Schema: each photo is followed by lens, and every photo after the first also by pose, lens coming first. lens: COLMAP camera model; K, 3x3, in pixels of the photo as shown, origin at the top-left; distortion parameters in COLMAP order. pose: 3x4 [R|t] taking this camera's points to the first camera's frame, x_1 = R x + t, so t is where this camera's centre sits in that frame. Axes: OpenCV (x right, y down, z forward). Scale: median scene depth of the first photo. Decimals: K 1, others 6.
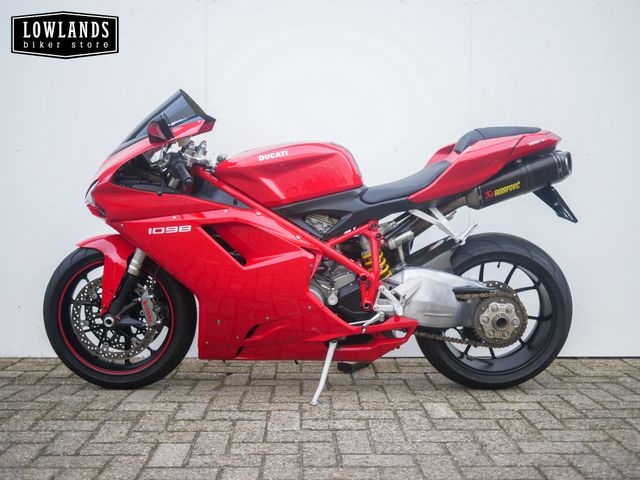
lens RADIAL K [[733.1, 0, 320.0], [0, 733.1, 240.0], [0, 0, 1]] dist [-0.018251, 0.020926]
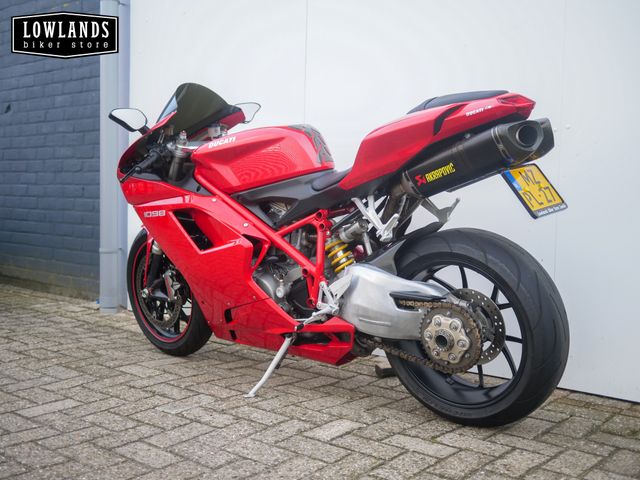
lens RADIAL K [[733.1, 0, 320.0], [0, 733.1, 240.0], [0, 0, 1]] dist [-0.018251, 0.020926]
pose [[0.759033, 0.048245, -0.649262, 0.663926], [-0.036037, 0.998835, 0.032091, -0.017801], [0.650054, -0.000961, 0.759888, 0.311590]]
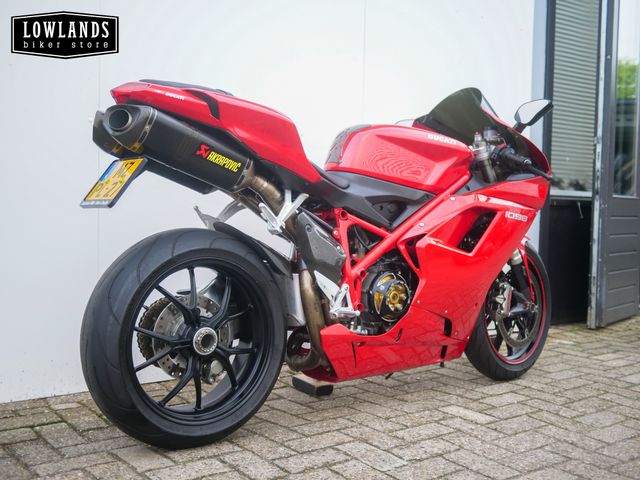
lens RADIAL K [[733.1, 0, 320.0], [0, 733.1, 240.0], [0, 0, 1]] dist [-0.018251, 0.020926]
pose [[0.801386, -0.013101, 0.598004, -0.537253], [-0.005143, 0.999572, 0.028789, -0.023442], [-0.598125, -0.026147, 0.800976, 0.326896]]
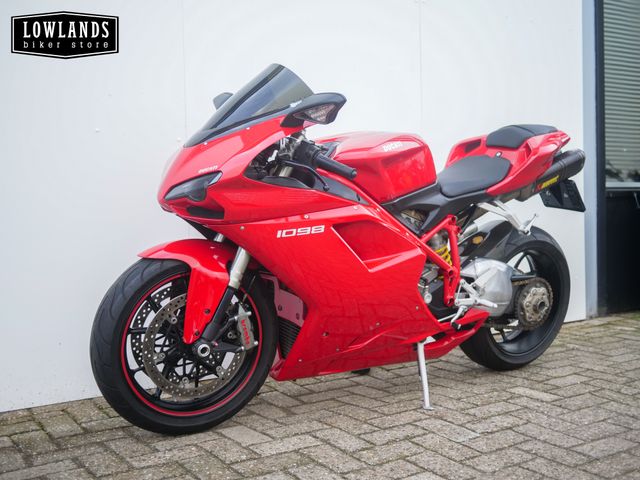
lens RADIAL K [[733.1, 0, 320.0], [0, 733.1, 240.0], [0, 0, 1]] dist [-0.018251, 0.020926]
pose [[0.843254, -0.044385, 0.535679, -0.608073], [0.038162, 0.999014, 0.022702, -0.021280], [-0.536158, 0.001299, 0.844116, 0.264170]]
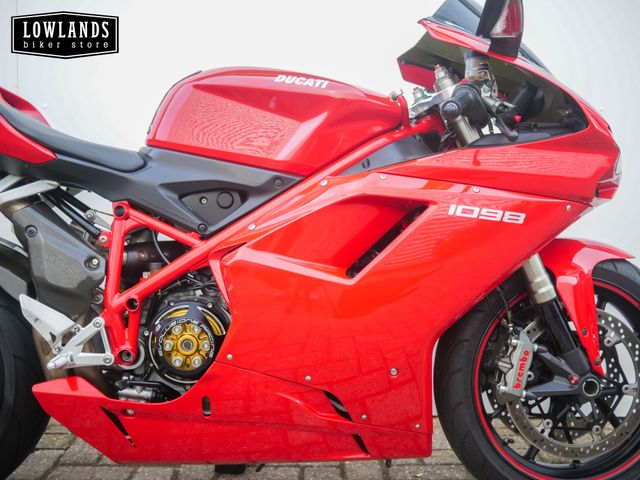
lens RADIAL K [[733.1, 0, 320.0], [0, 733.1, 240.0], [0, 0, 1]] dist [-0.018251, 0.020926]
pose [[0.999971, 0.006756, -0.003631, 0.149337], [-0.006657, 0.999618, 0.026814, -0.022659], [0.003811, -0.026789, 0.999634, 0.436180]]
